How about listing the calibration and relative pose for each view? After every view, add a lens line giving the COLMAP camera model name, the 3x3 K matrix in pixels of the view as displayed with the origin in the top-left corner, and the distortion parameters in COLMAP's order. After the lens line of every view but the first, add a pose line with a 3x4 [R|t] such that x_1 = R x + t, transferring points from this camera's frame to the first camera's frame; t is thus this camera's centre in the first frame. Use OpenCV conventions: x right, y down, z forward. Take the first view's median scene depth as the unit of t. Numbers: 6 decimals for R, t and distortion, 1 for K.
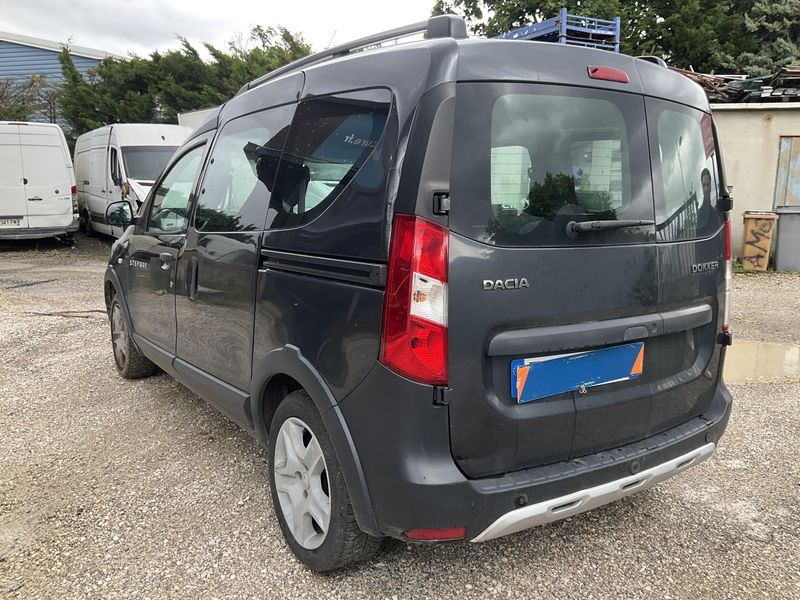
lens RADIAL K [[691.9, 0, 403.4], [0, 691.9, 298.5], [0, 0, 1]] dist [0.029872, -0.062620]
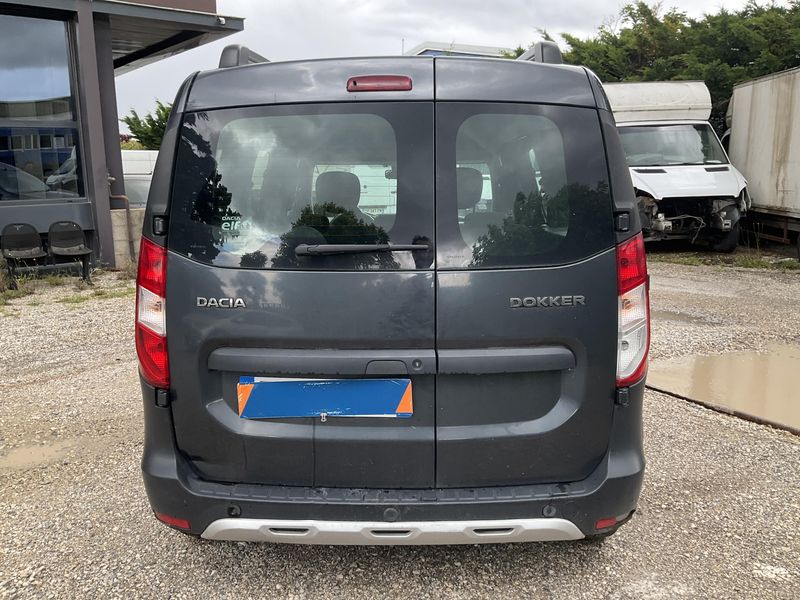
lens RADIAL K [[691.9, 0, 369.1], [0, 691.9, 298.3], [0, 0, 1]] dist [0.029872, -0.062620]
pose [[0.819568, 0.080504, -0.567299, 0.830670], [-0.070255, 0.996729, 0.039947, -0.076328], [0.568659, 0.007116, 0.822542, 0.237683]]
